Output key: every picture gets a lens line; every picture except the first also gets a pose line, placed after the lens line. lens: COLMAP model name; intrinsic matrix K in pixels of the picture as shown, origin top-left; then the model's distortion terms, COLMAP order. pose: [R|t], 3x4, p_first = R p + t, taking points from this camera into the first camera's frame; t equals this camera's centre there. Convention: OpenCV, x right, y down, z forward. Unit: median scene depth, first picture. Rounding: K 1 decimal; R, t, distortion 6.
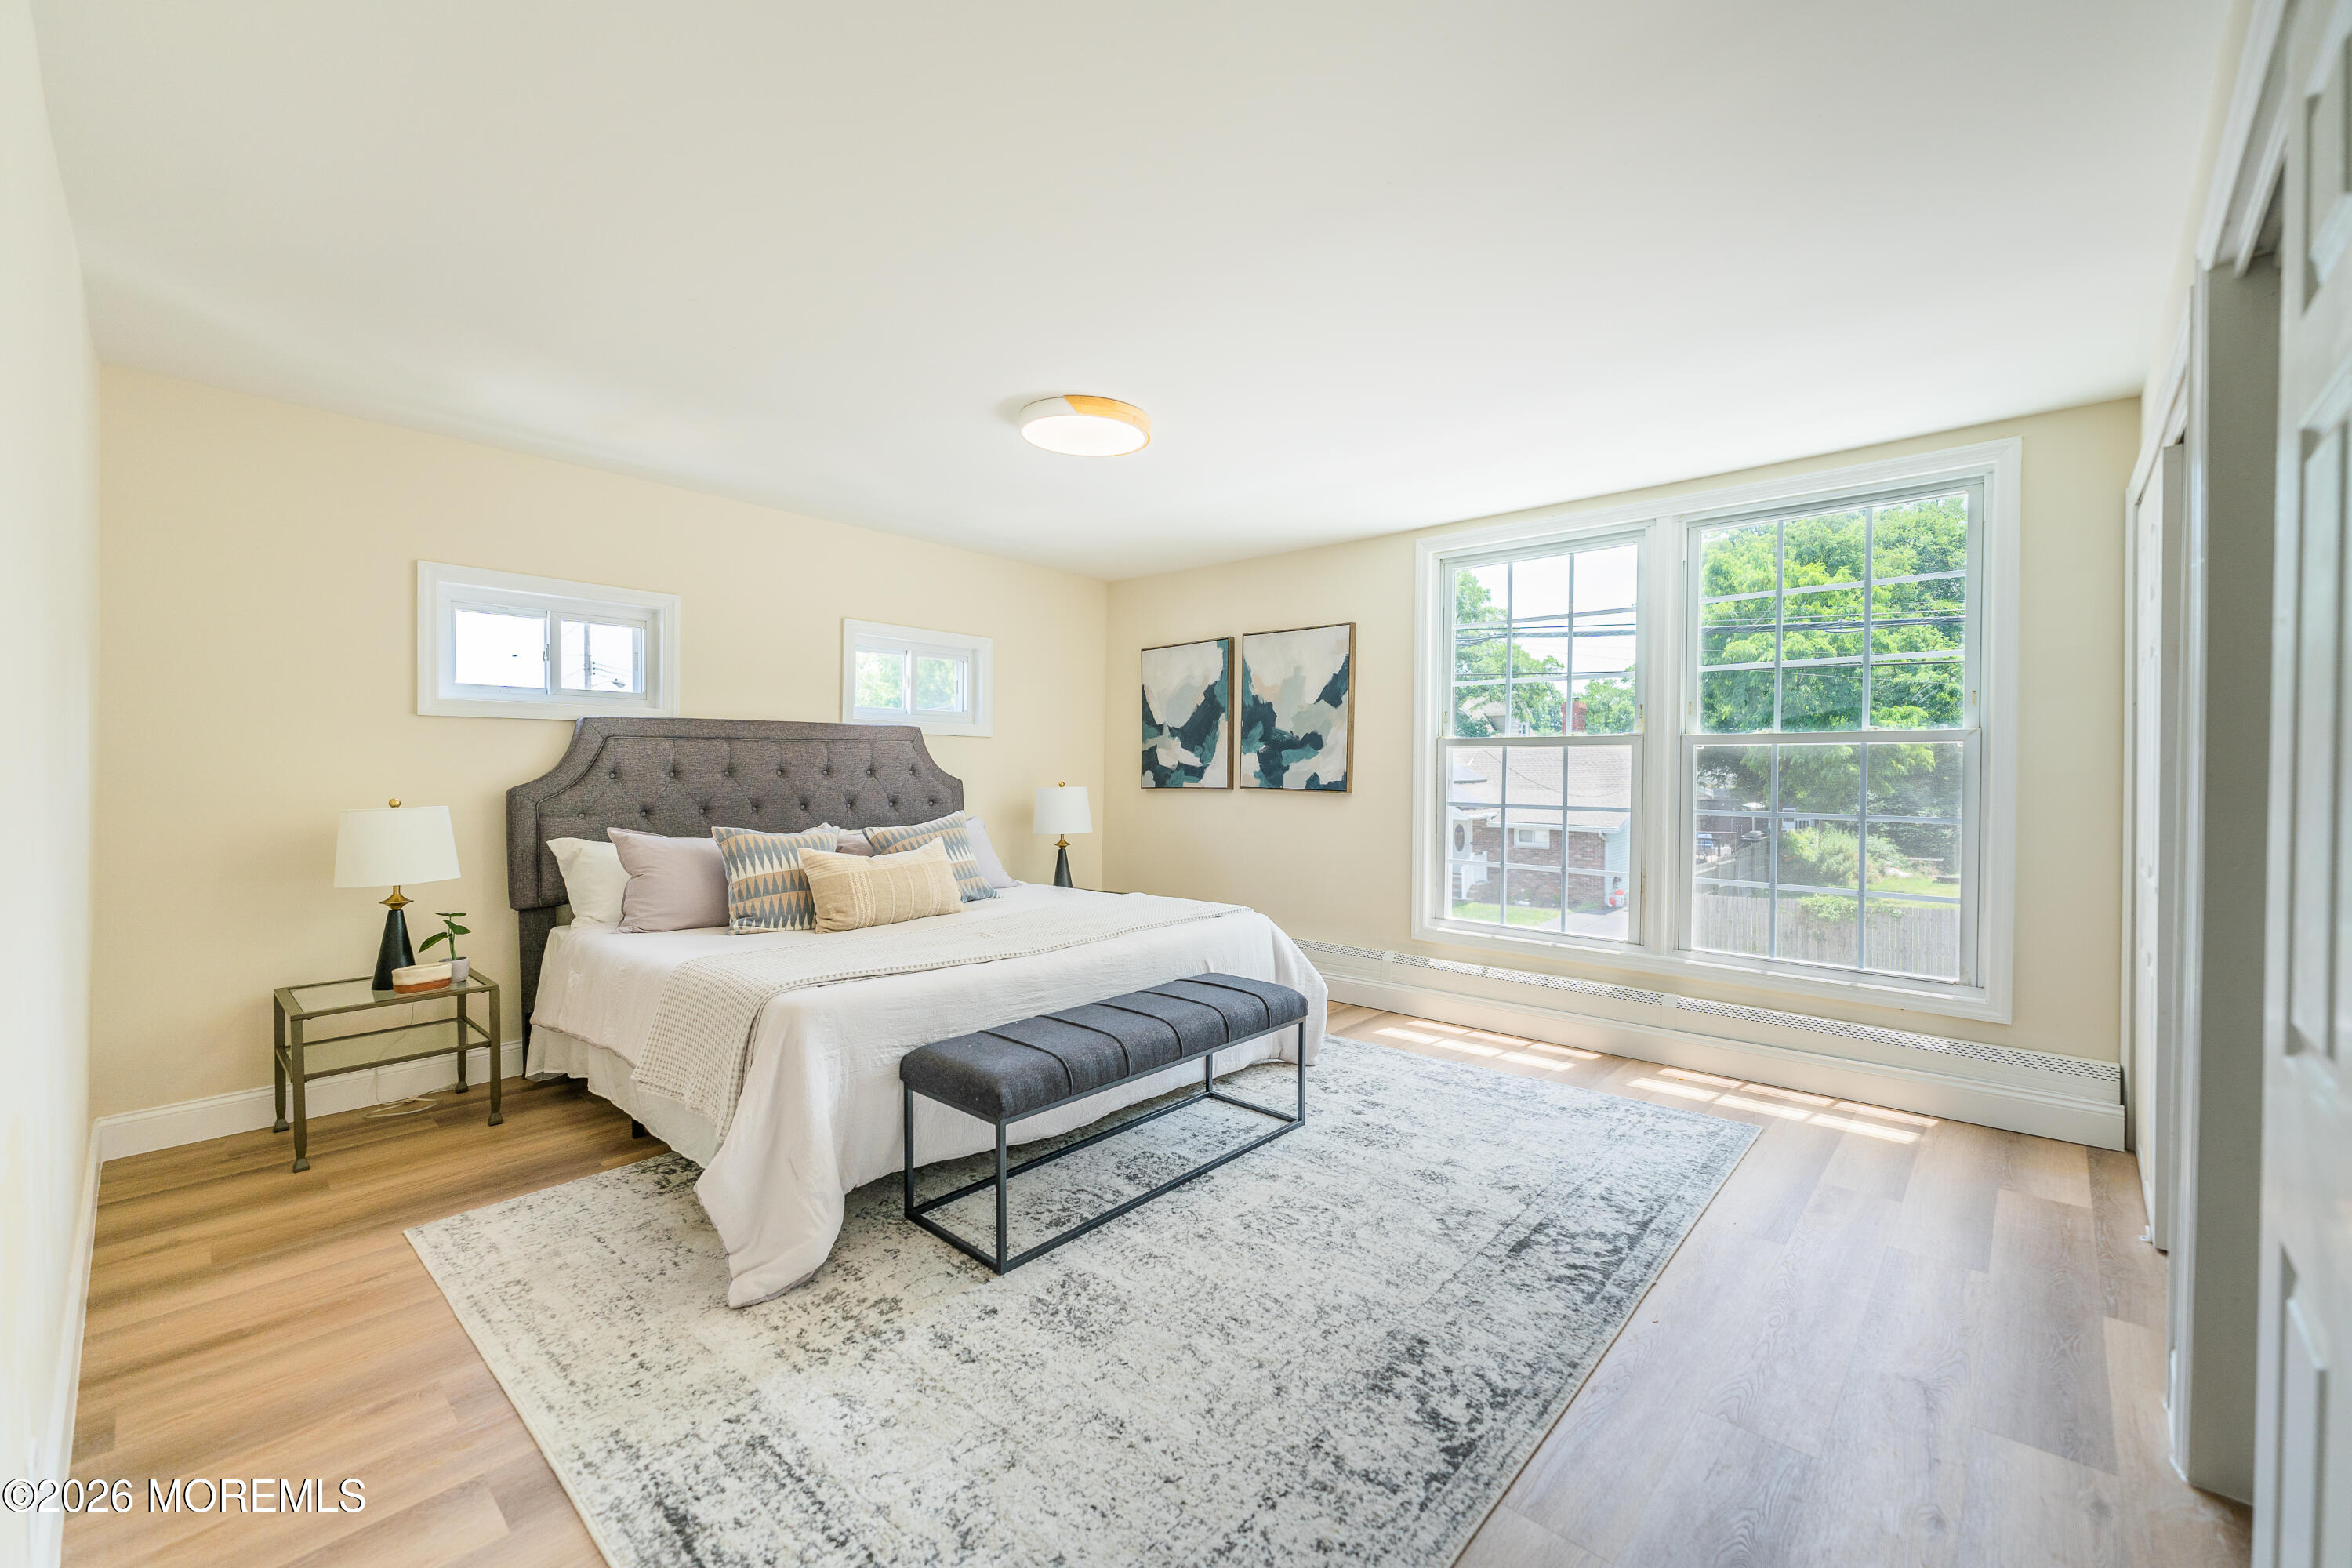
lens RADIAL K [[941.5, 0, 1176.0], [0, 941.5, 784.0], [0, 0, 1]] dist [0.000664, 0.000159]
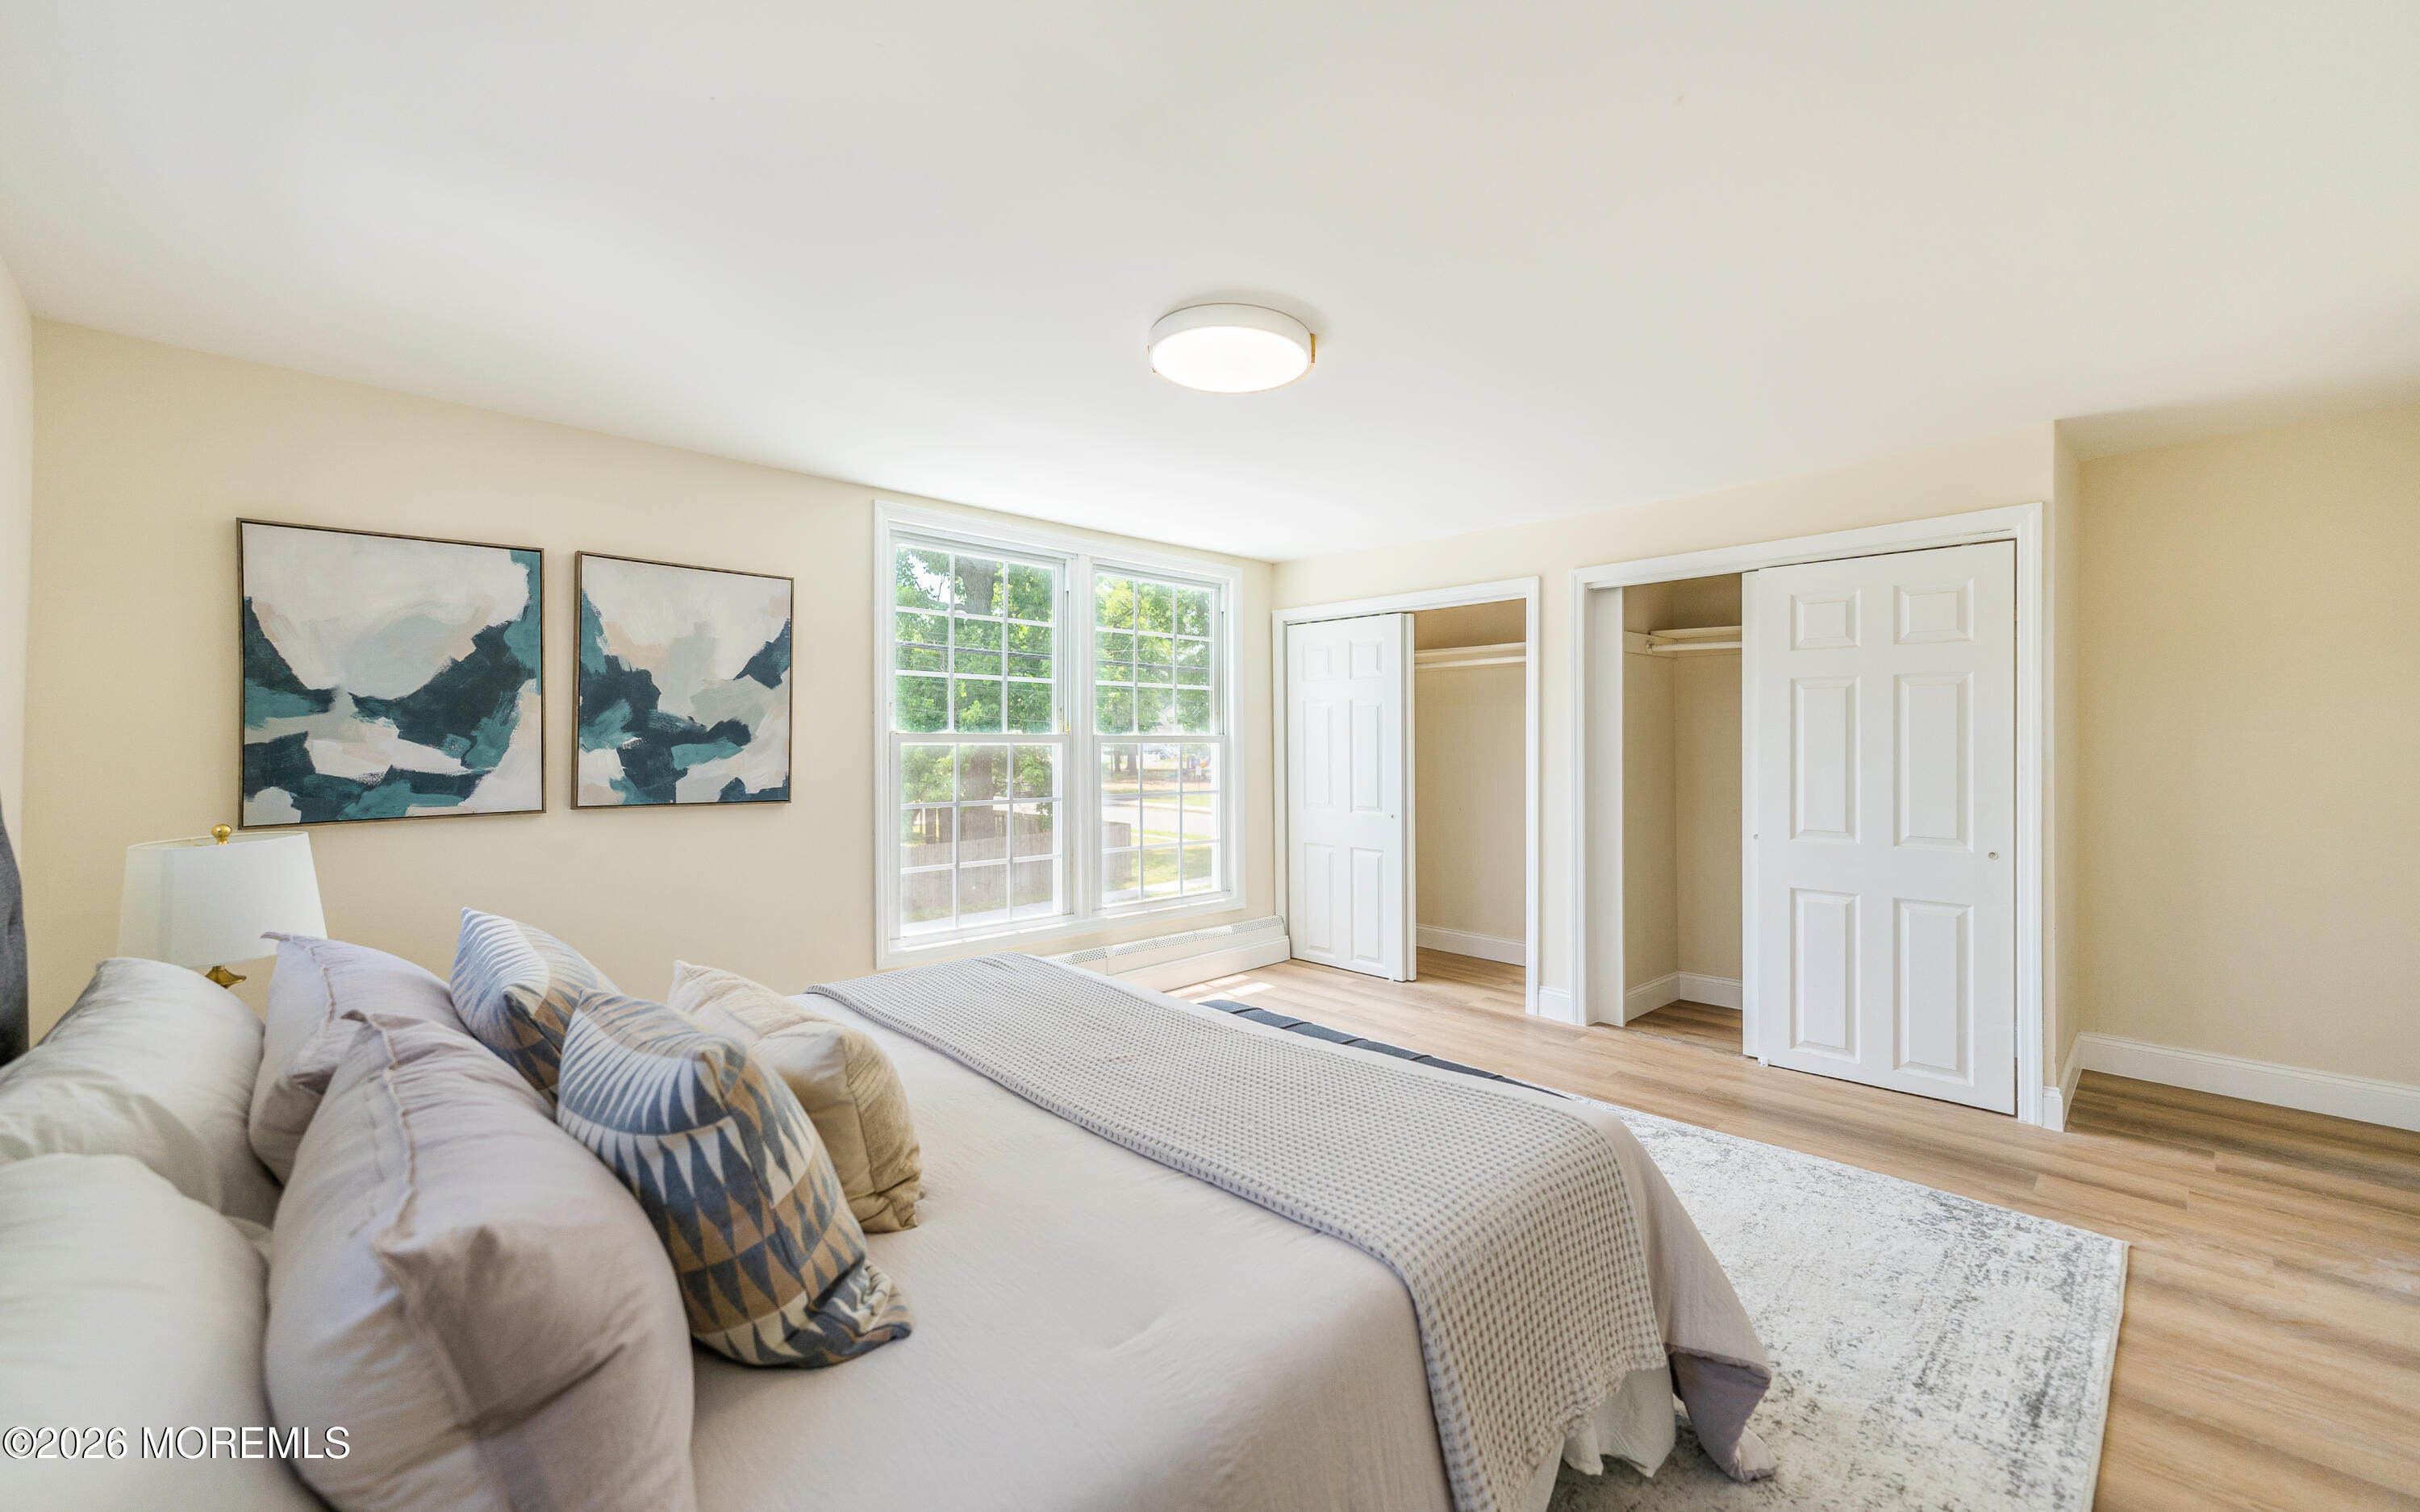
lens RADIAL K [[971.5, 0, 1210.0], [0, 971.5, 756.0], [0, 0, 1]] dist [-0.000303, 0.000160]
pose [[0.054896, -0.016799, 0.998351, -0.537191], [0.020104, 0.999674, 0.015716, -0.031290], [-0.998290, 0.019208, 0.055216, 0.580790]]
